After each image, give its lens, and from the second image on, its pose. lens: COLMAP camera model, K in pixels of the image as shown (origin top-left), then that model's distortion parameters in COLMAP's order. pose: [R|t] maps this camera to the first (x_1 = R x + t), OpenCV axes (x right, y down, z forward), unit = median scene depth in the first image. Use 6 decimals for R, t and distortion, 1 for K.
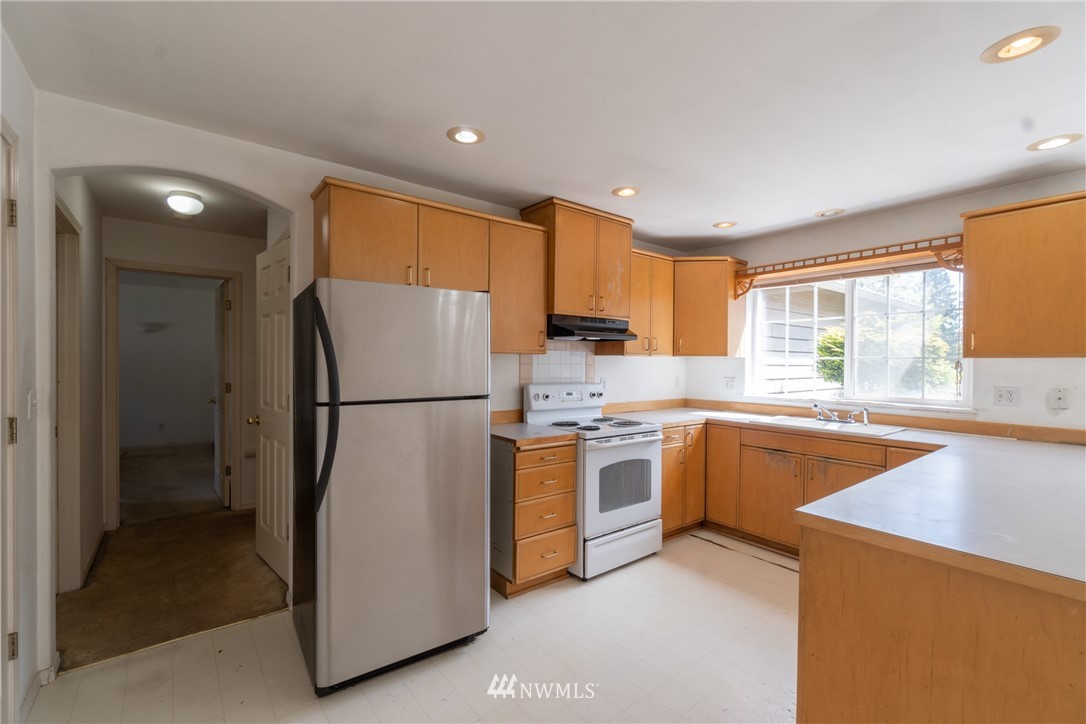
lens RADIAL K [[465.1, 0, 542.6], [0, 465.1, 365.0], [0, 0, 1]] dist [-0.003069, 0.000144]
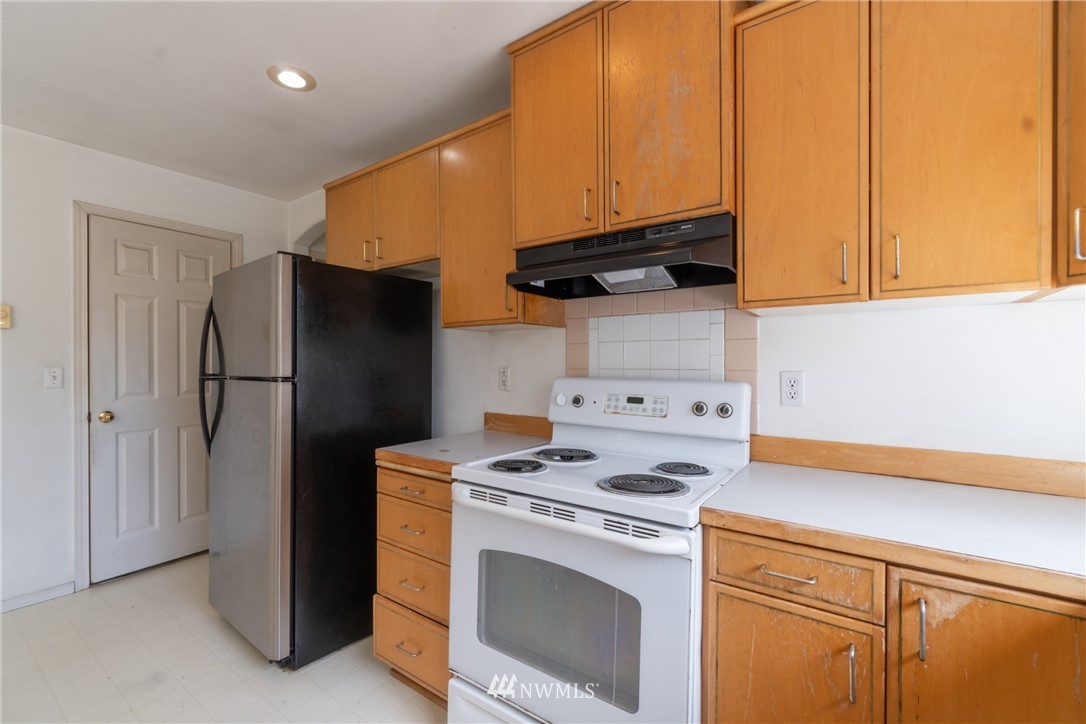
lens RADIAL K [[467.8, 0, 530.3], [0, 467.8, 362.6], [0, 0, 1]] dist [-0.001934, -0.000043]
pose [[0.264876, -0.006712, -0.964259, 0.525505], [-0.002413, 0.999968, -0.007623, 0.027634], [0.964280, 0.004346, 0.264851, 0.797145]]
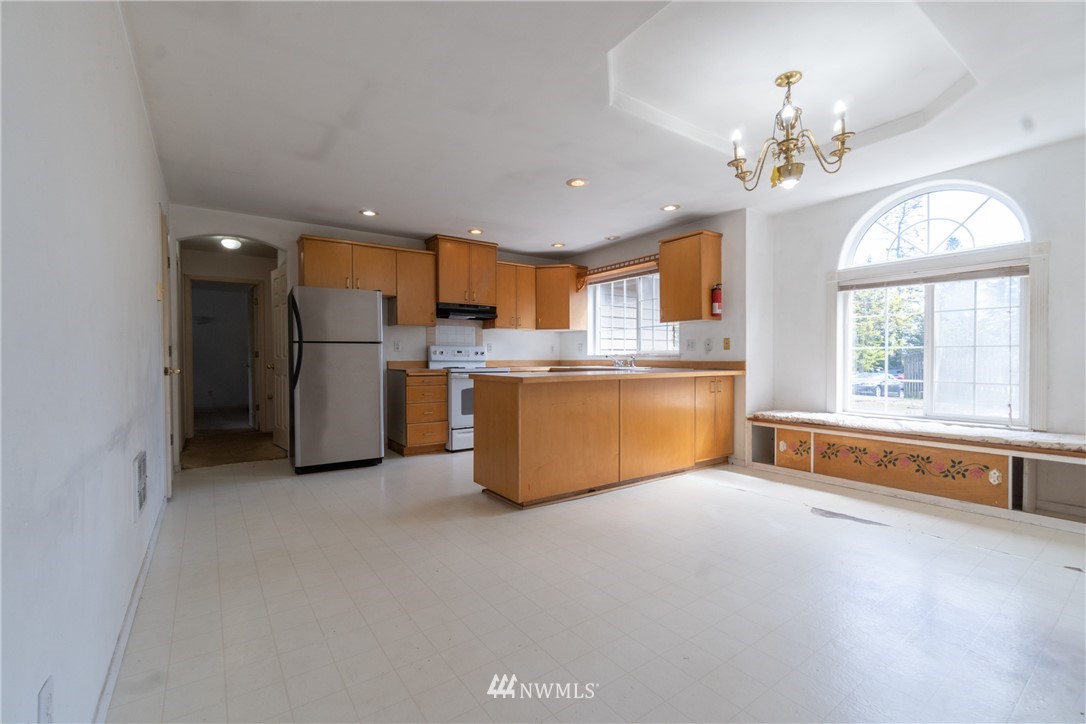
lens RADIAL K [[466.2, 0, 540.9], [0, 466.2, 365.3], [0, 0, 1]] dist [0.000625, 0.000981]
pose [[0.998634, -0.010099, -0.051263, 0.445224], [0.010561, 0.999906, 0.008742, 0.101735], [0.051169, -0.009272, 0.998647, -0.645816]]
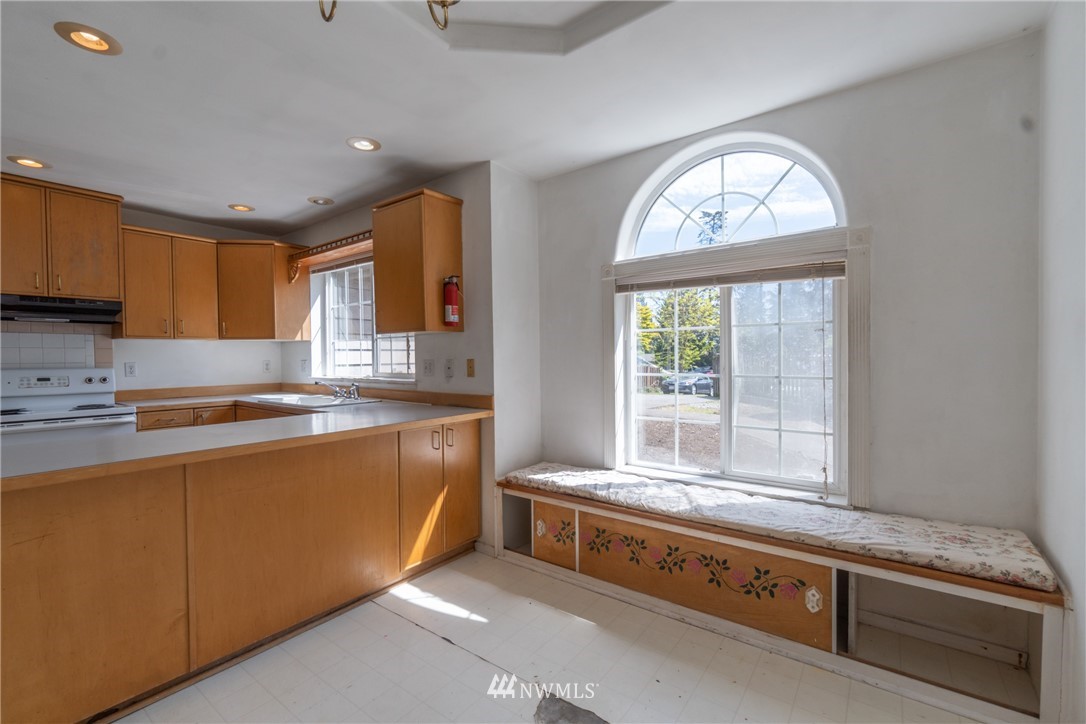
lens RADIAL K [[465.1, 0, 542.6], [0, 465.1, 365.0], [0, 0, 1]] dist [-0.003069, 0.000144]
pose [[0.967570, -0.023237, 0.251533, 0.826464], [0.020119, 0.999686, 0.014962, 0.041015], [-0.251802, -0.009416, 0.967733, -0.154985]]
